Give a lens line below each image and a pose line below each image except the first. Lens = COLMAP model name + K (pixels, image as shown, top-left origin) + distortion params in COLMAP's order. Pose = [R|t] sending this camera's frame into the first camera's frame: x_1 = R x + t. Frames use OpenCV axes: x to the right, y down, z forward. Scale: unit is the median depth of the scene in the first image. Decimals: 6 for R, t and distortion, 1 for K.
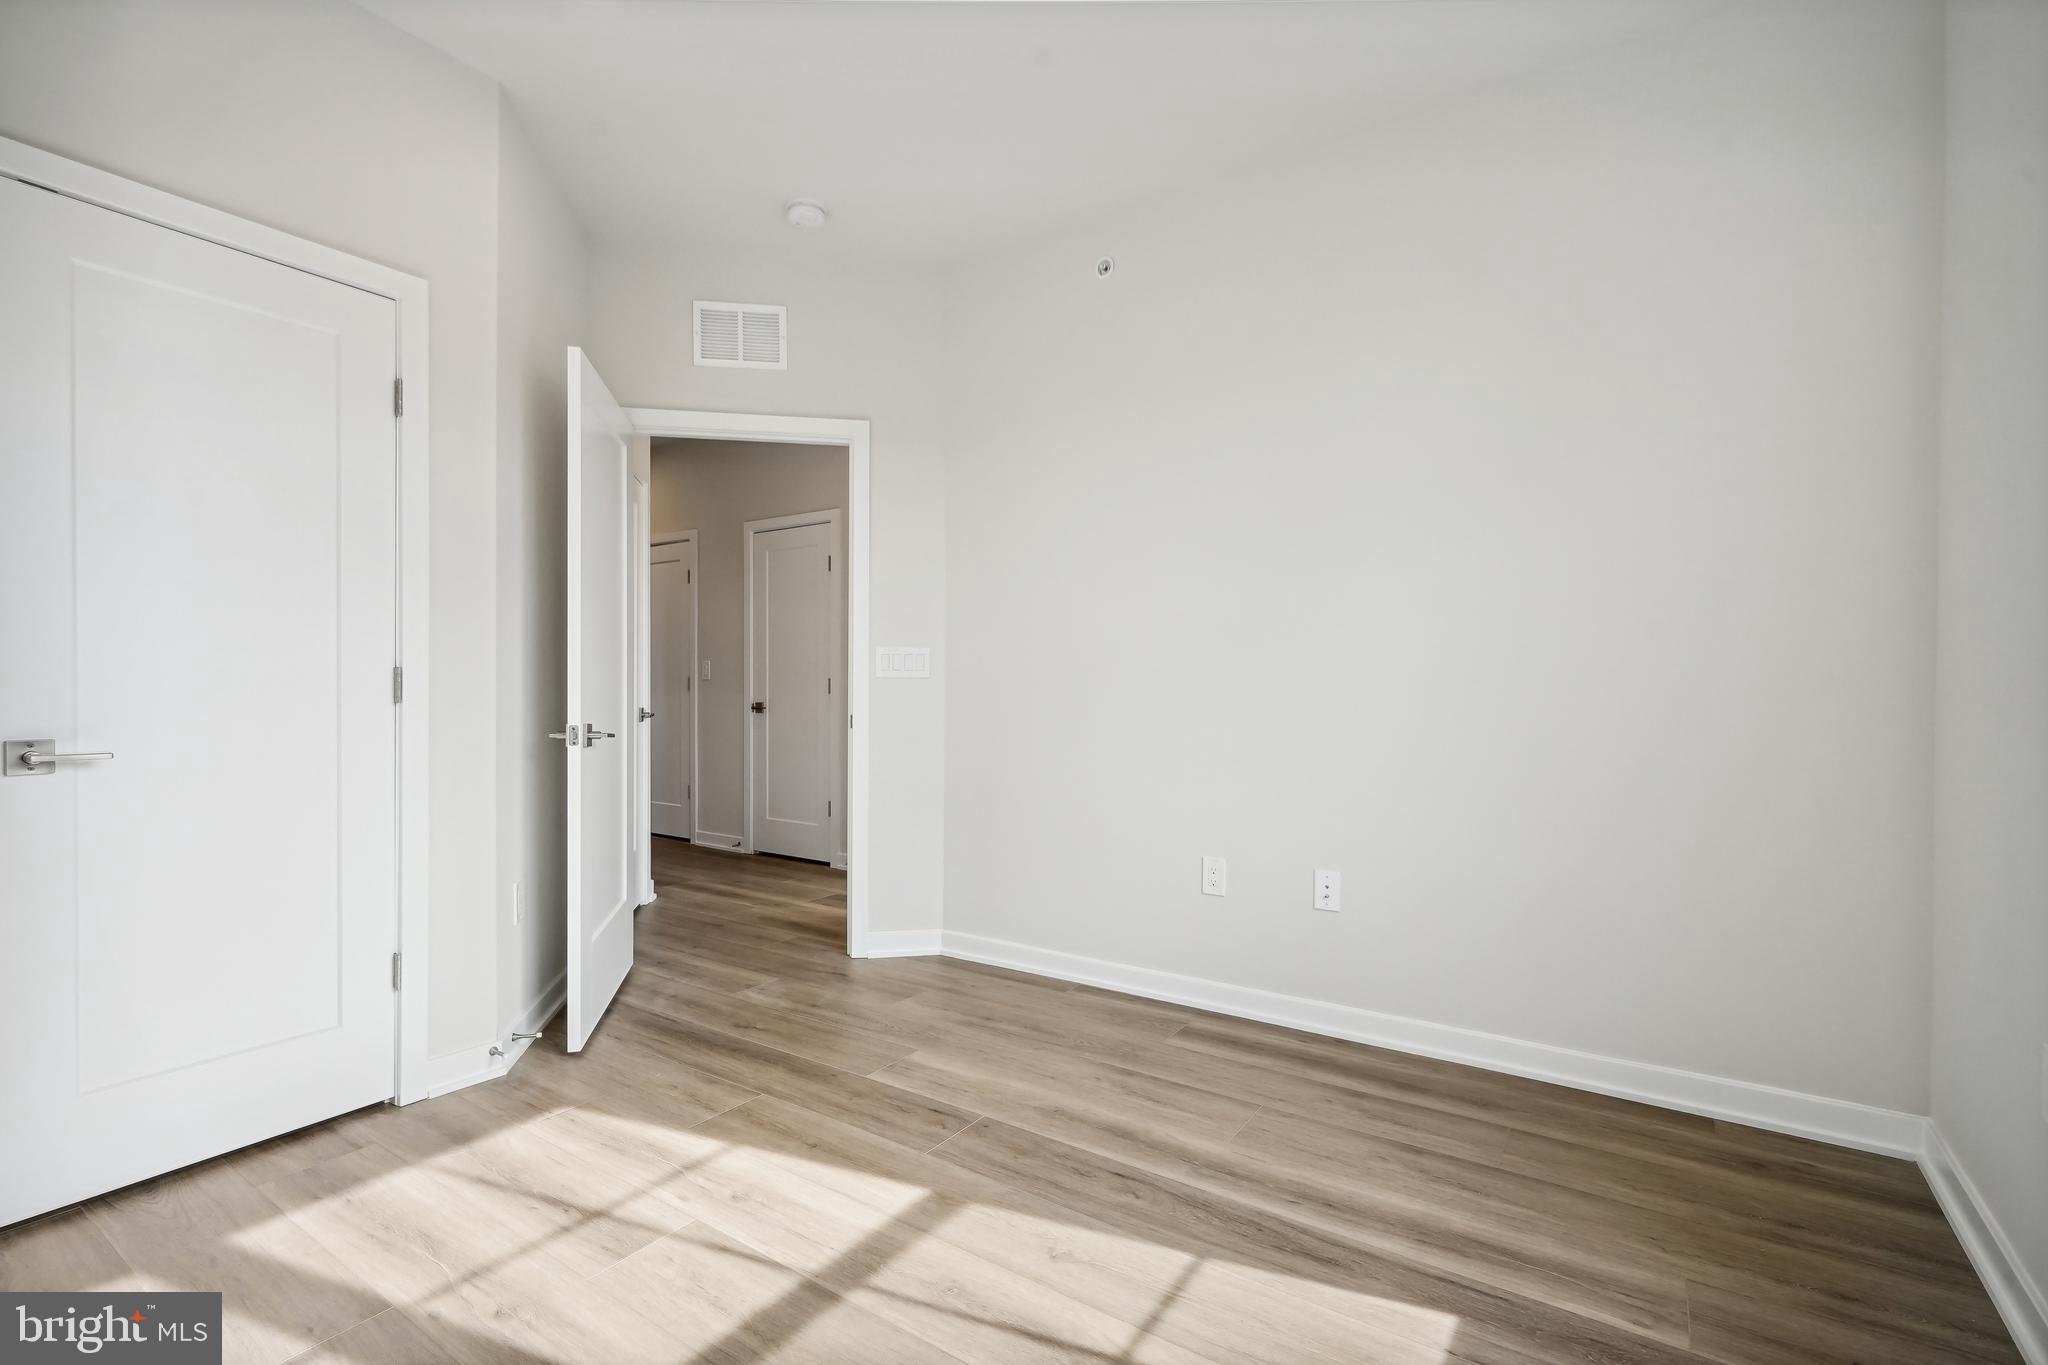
lens RADIAL K [[928.5, 0, 1024.0], [0, 928.5, 682.5], [0, 0, 1]] dist [0.000819, 0.000321]
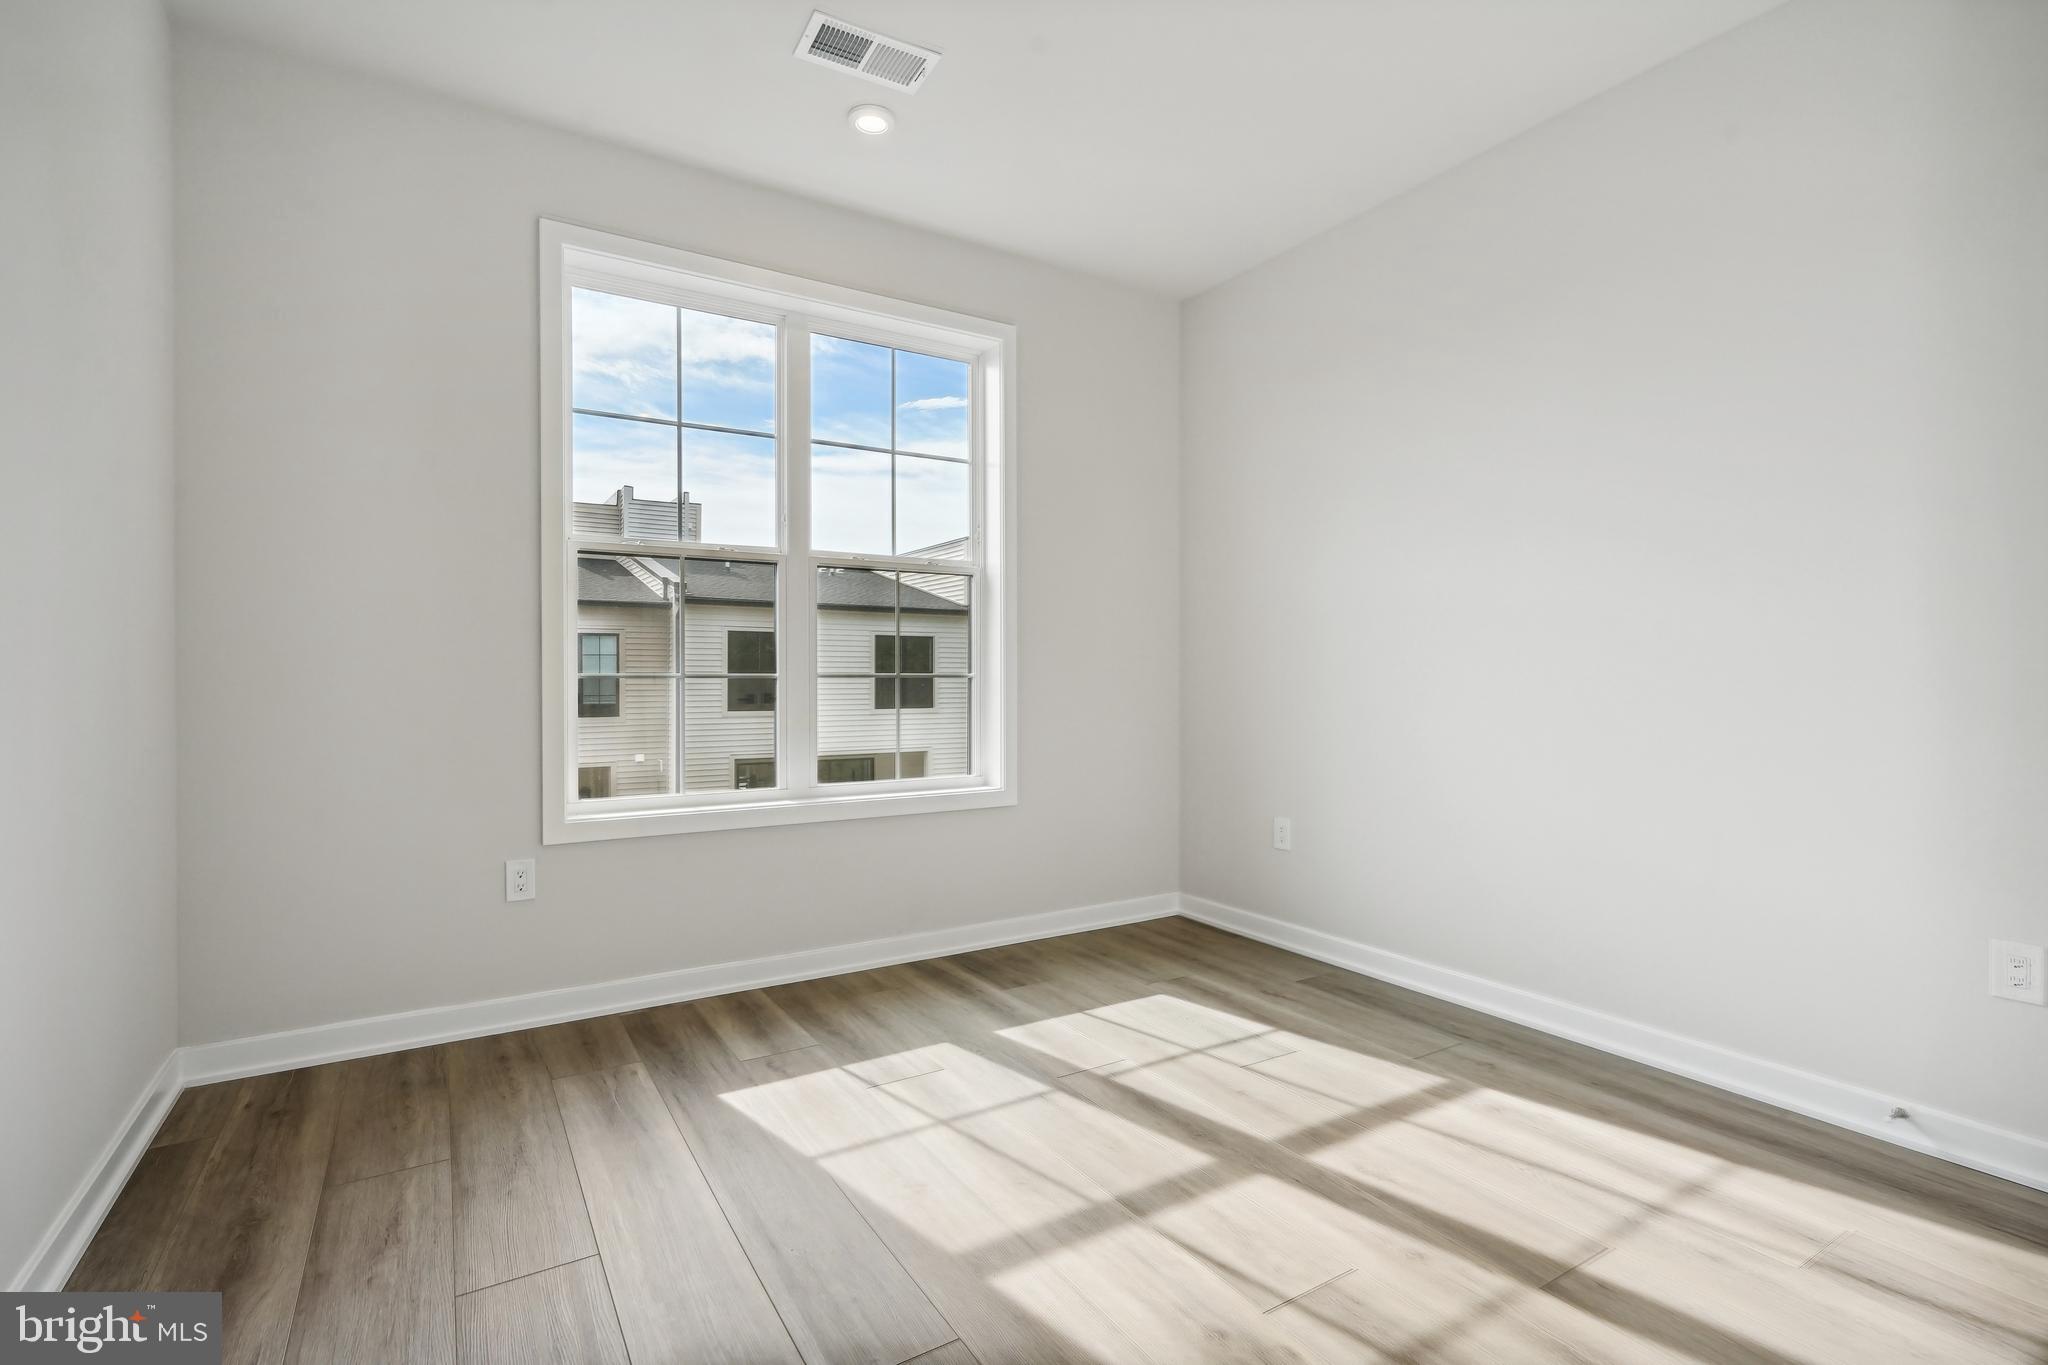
lens RADIAL K [[928.5, 0, 1024.0], [0, 928.5, 682.5], [0, 0, 1]] dist [0.000819, 0.000321]
pose [[-0.922078, -0.001377, 0.387002, -0.465864], [-0.005364, 0.999943, -0.009223, 0.026786], [-0.386967, -0.010580, -0.922033, 1.820547]]
